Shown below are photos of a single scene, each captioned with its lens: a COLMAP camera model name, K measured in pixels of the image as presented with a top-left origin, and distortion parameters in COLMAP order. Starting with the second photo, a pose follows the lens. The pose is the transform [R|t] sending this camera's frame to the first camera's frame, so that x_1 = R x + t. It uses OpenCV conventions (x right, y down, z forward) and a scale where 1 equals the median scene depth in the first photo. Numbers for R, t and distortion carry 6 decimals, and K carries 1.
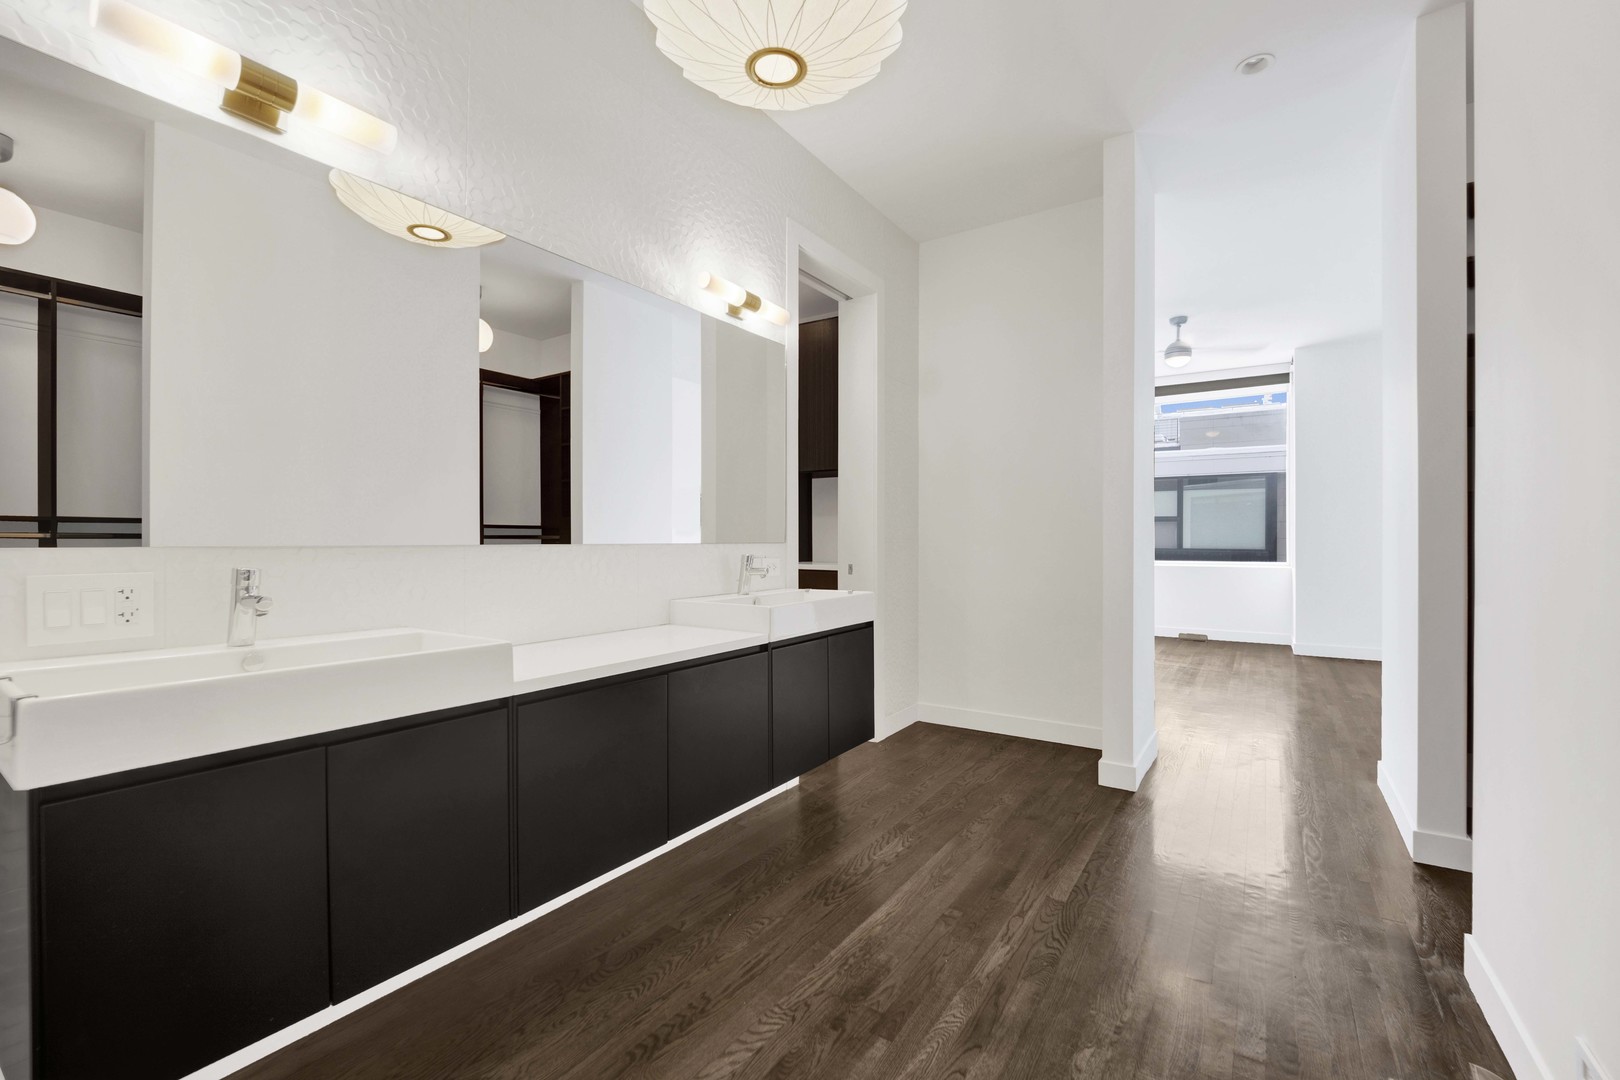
lens RADIAL K [[679.2, 0, 799.1], [0, 679.2, 543.0], [0, 0, 1]] dist [-0.021692, -0.000585]
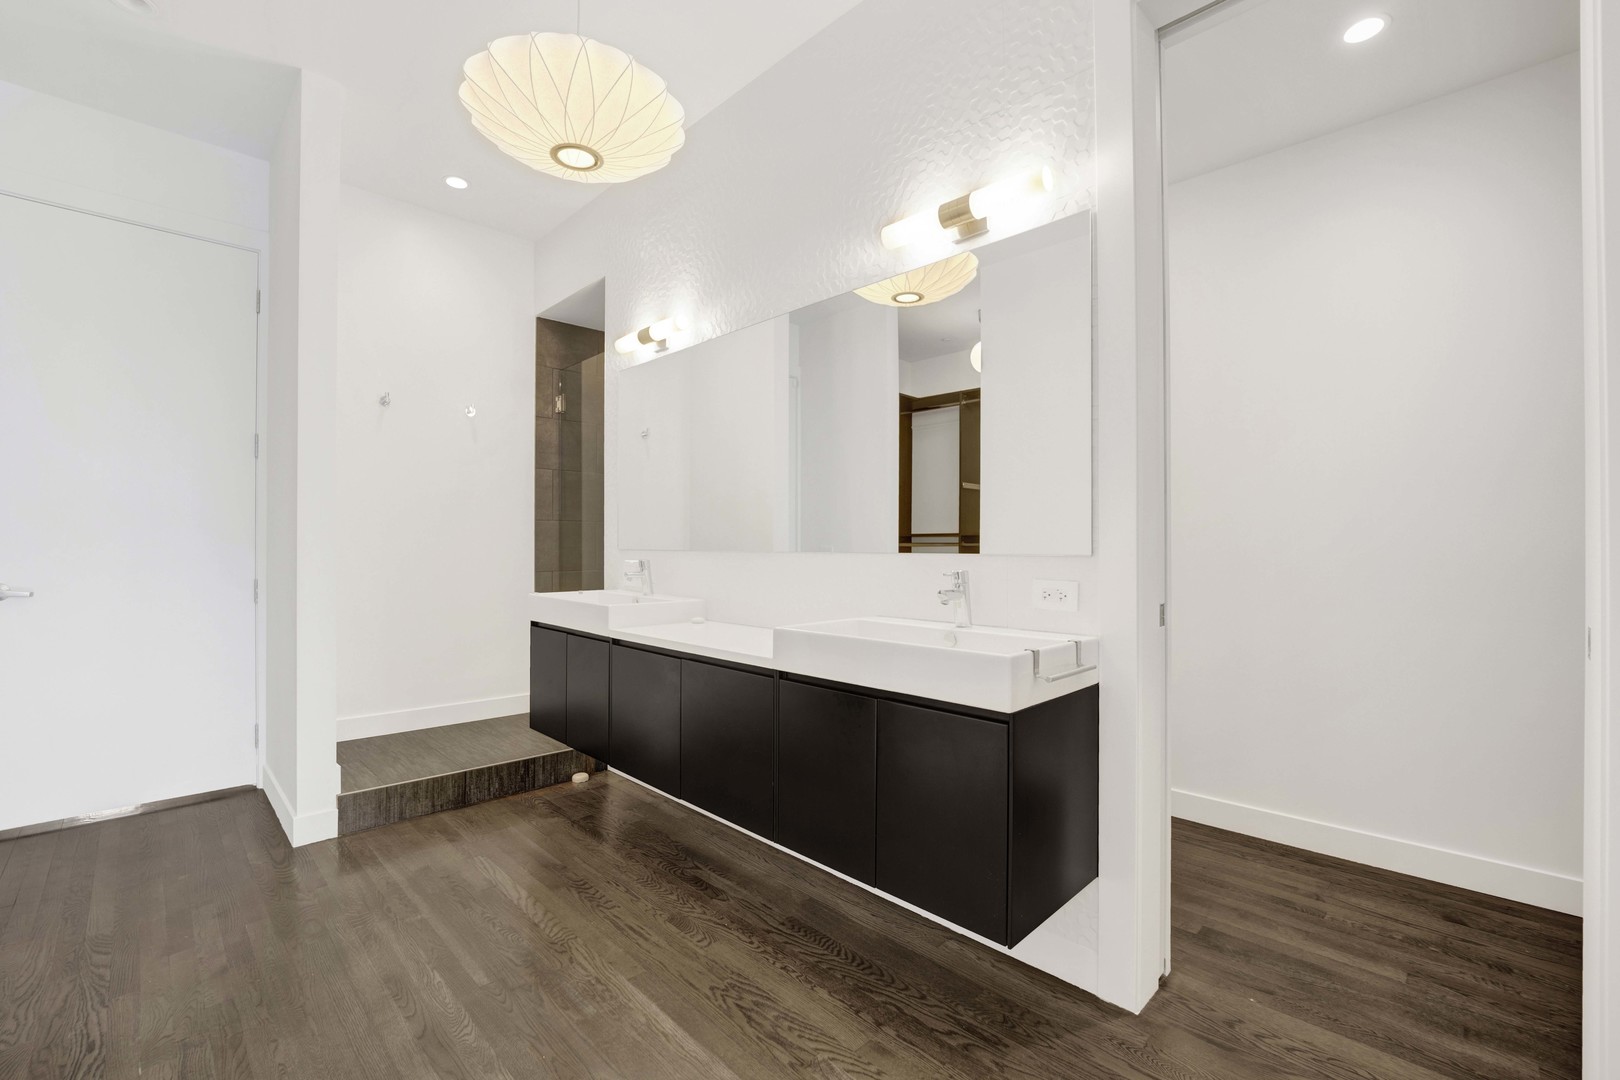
lens RADIAL K [[679.2, 0, 799.1], [0, 679.2, 543.0], [0, 0, 1]] dist [-0.021692, -0.000585]
pose [[-0.184863, -0.005324, -0.982750, 0.704166], [-0.008093, 0.999960, -0.003895, -0.007215], [0.982731, 0.007234, -0.184898, 1.054726]]
